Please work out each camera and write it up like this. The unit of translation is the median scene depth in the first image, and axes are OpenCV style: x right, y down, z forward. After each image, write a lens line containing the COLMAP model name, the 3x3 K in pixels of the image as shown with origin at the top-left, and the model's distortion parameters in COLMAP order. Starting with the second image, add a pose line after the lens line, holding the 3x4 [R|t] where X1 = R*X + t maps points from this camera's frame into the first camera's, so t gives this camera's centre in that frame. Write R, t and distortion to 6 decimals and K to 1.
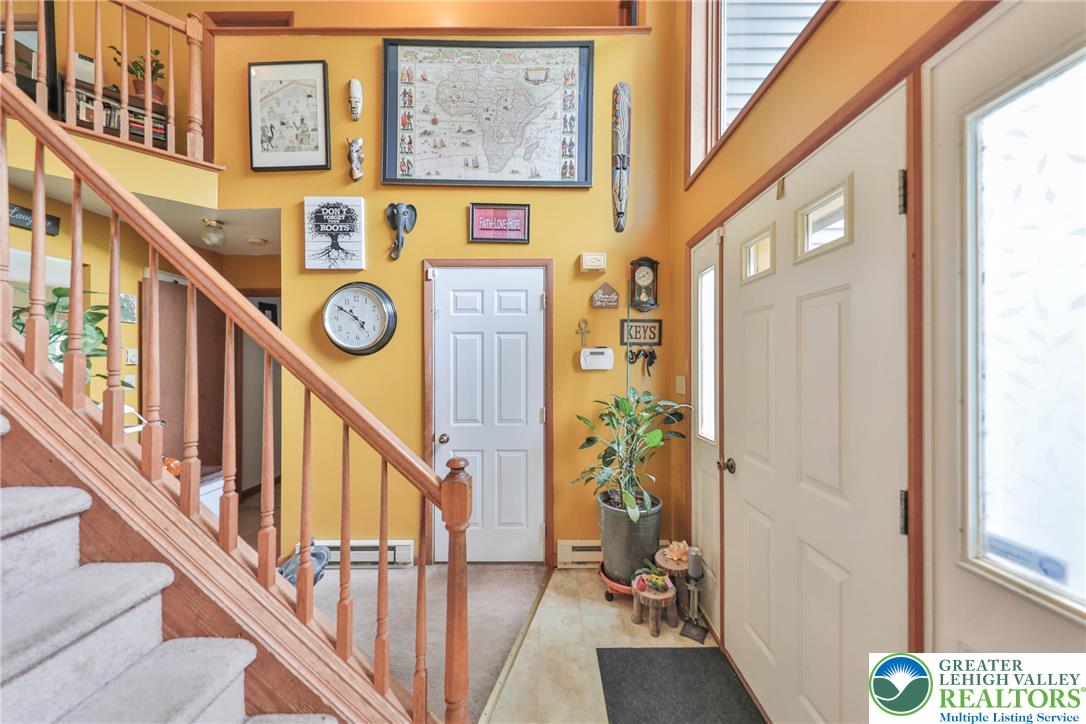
lens RADIAL K [[377.3, 0, 547.3], [0, 377.3, 364.1], [0, 0, 1]] dist [0.002105, -0.000234]
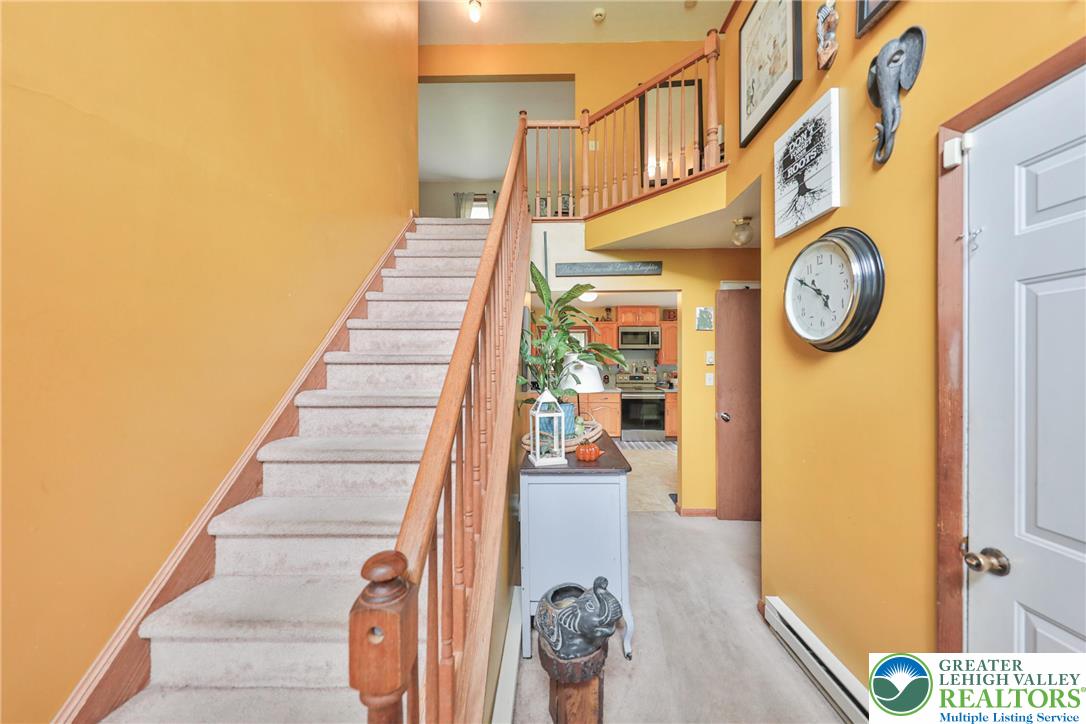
lens RADIAL K [[377.3, 0, 547.3], [0, 377.3, 364.1], [0, 0, 1]] dist [0.002105, -0.000234]
pose [[-0.006864, 0.002706, -0.999973, 0.114472], [0.002015, 0.999994, 0.002693, -0.005862], [0.999974, -0.001996, -0.006870, 0.547495]]
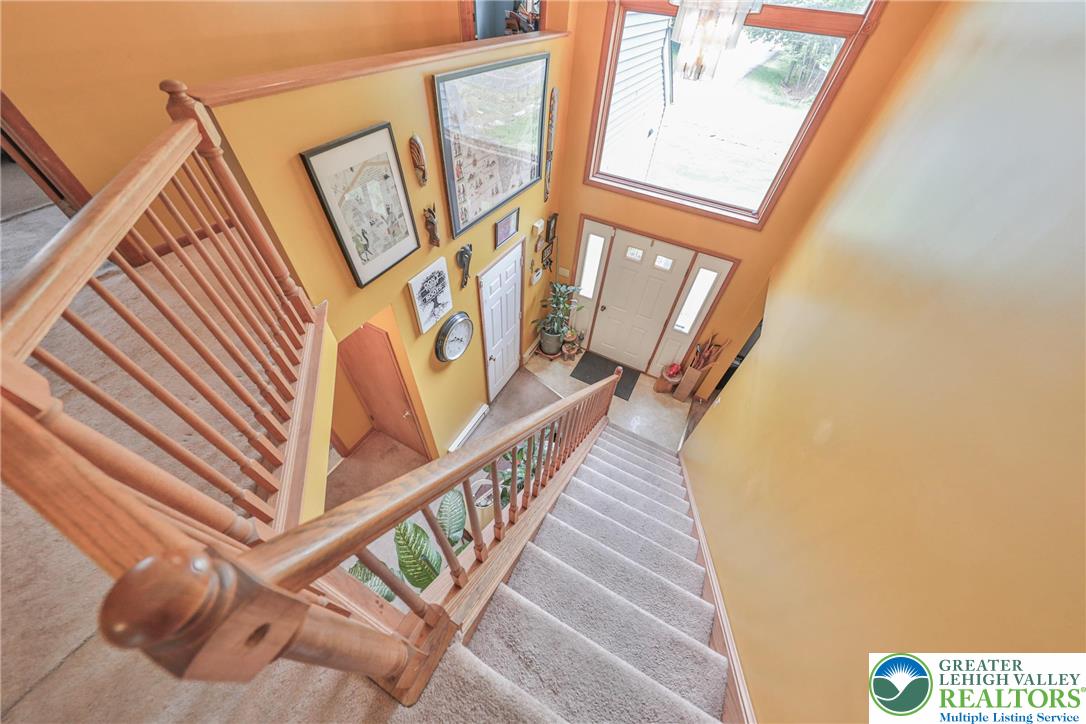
lens RADIAL K [[377.3, 0, 547.3], [0, 377.3, 364.1], [0, 0, 1]] dist [0.002105, -0.000234]
pose [[0.445665, -0.641101, 0.624798, -1.246487], [-0.083371, 0.665185, 0.742010, -1.078728], [-0.891309, -0.382778, 0.243000, 0.339858]]
